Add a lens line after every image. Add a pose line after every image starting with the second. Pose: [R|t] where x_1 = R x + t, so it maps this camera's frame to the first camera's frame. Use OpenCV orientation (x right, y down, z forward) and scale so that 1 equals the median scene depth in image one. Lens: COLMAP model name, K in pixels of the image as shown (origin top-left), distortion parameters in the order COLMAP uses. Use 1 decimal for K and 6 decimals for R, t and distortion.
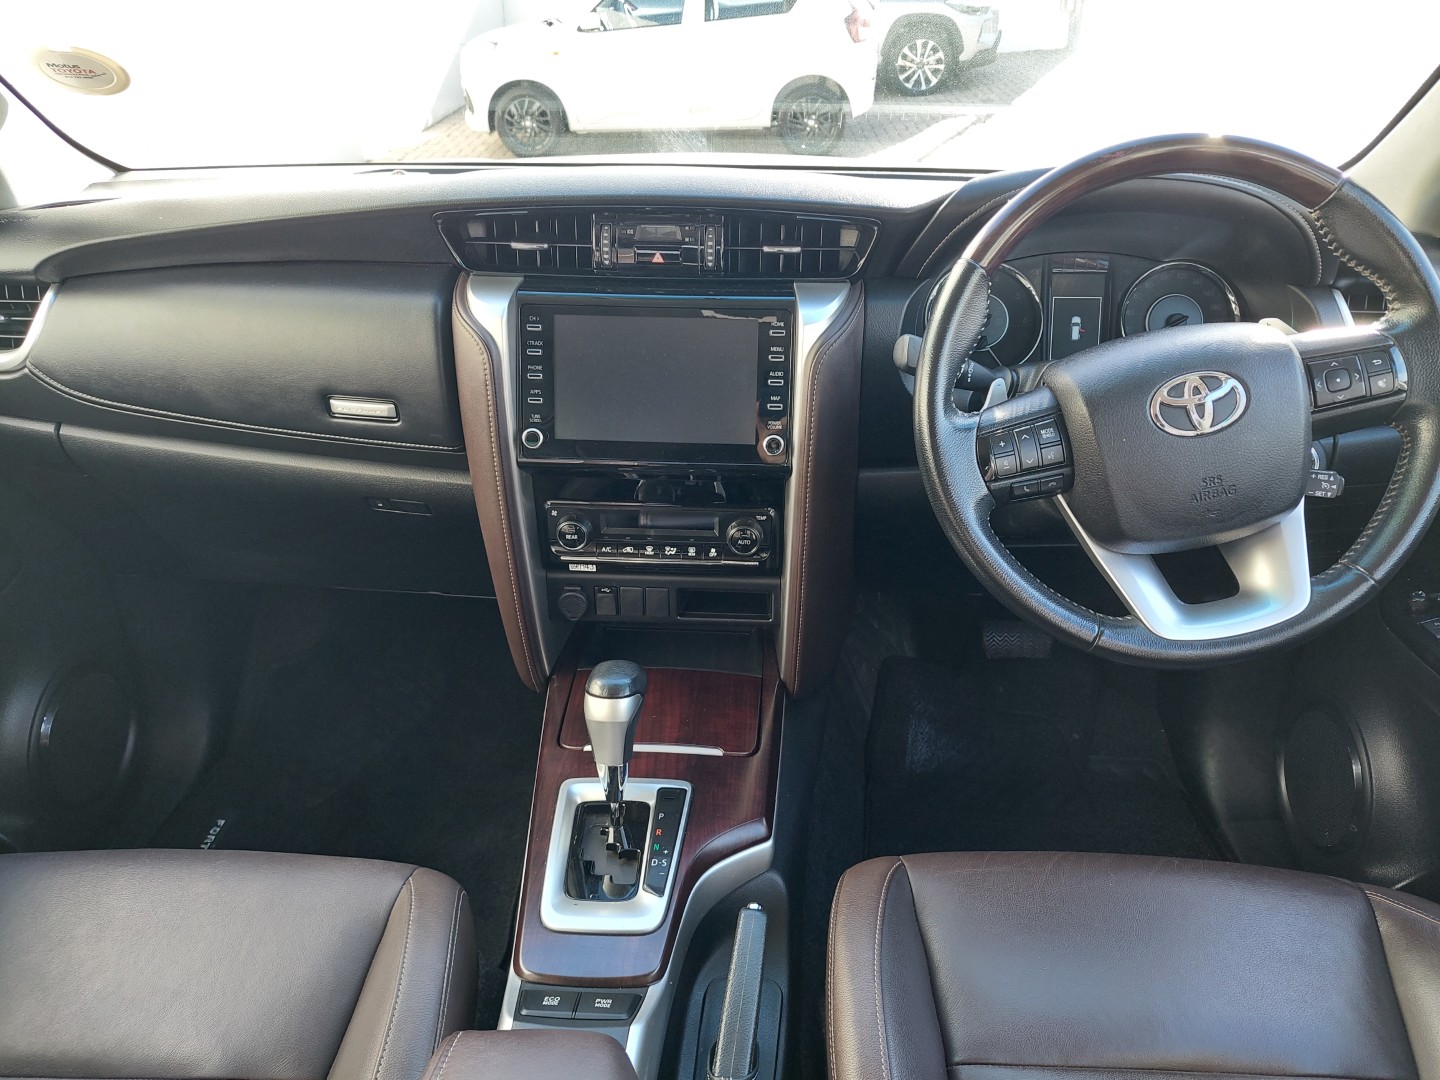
lens RADIAL K [[1030.0, 0, 722.2], [0, 1030.0, 530.0], [0, 0, 1]] dist [0.022699, -0.006020]
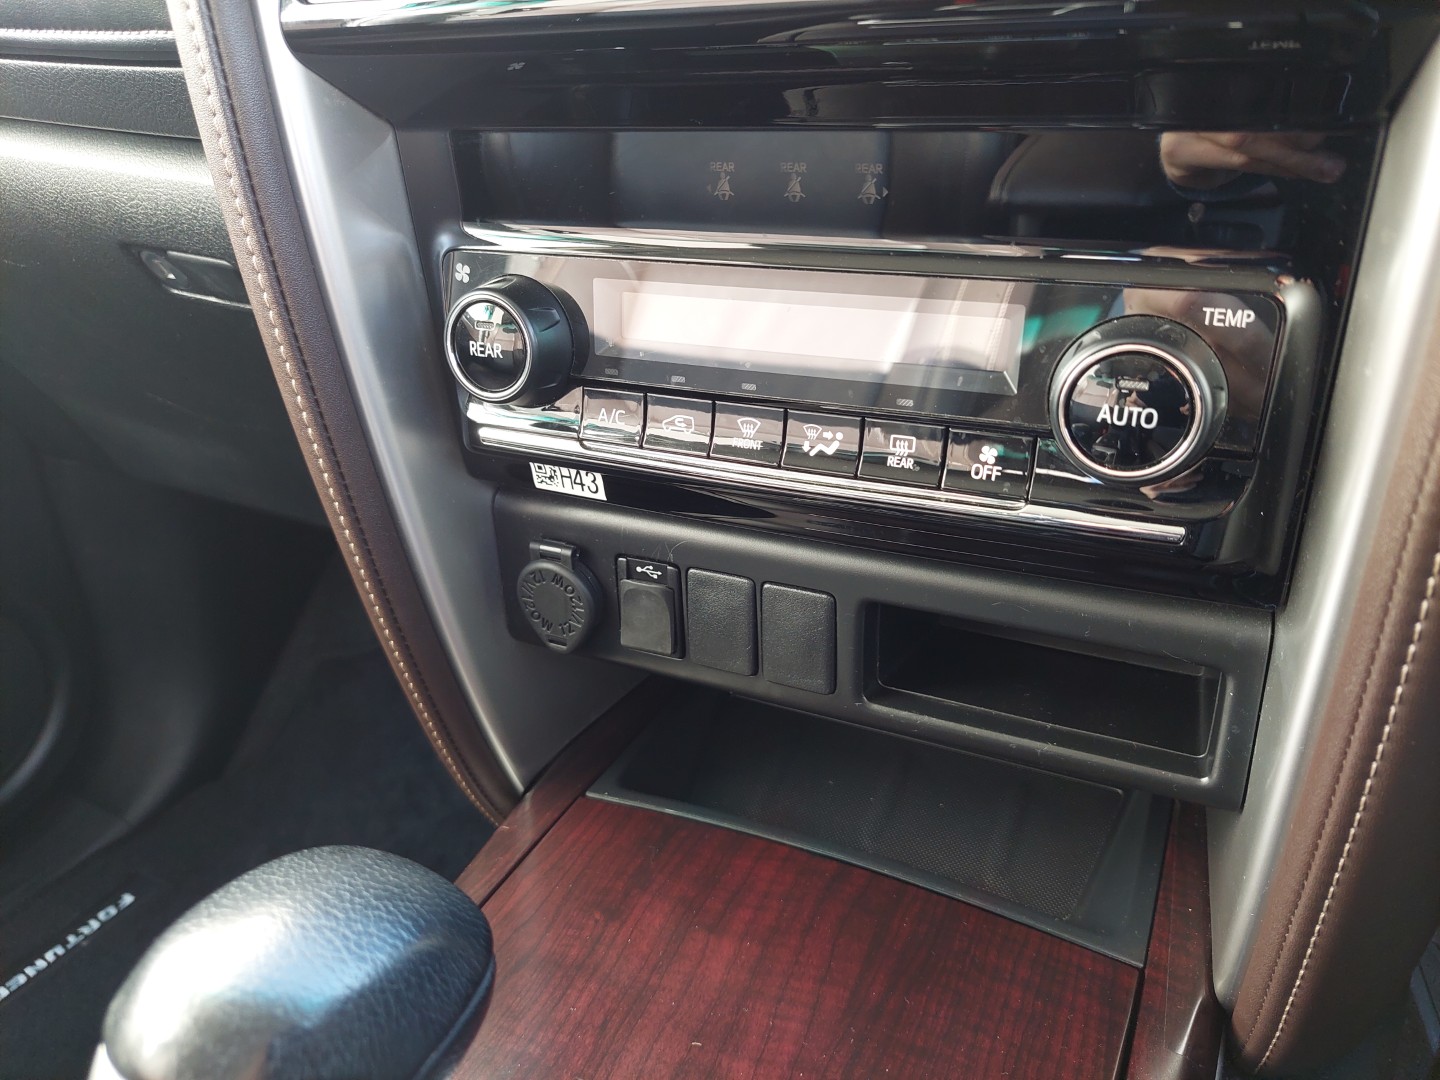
lens RADIAL K [[1030.0, 0, 722.2], [0, 1030.0, 530.0], [0, 0, 1]] dist [0.022699, -0.006020]
pose [[0.915304, 0.131001, -0.380863, 0.027057], [-0.153195, 0.987788, -0.028405, 0.051324], [0.372491, 0.084345, 0.924195, 0.713626]]
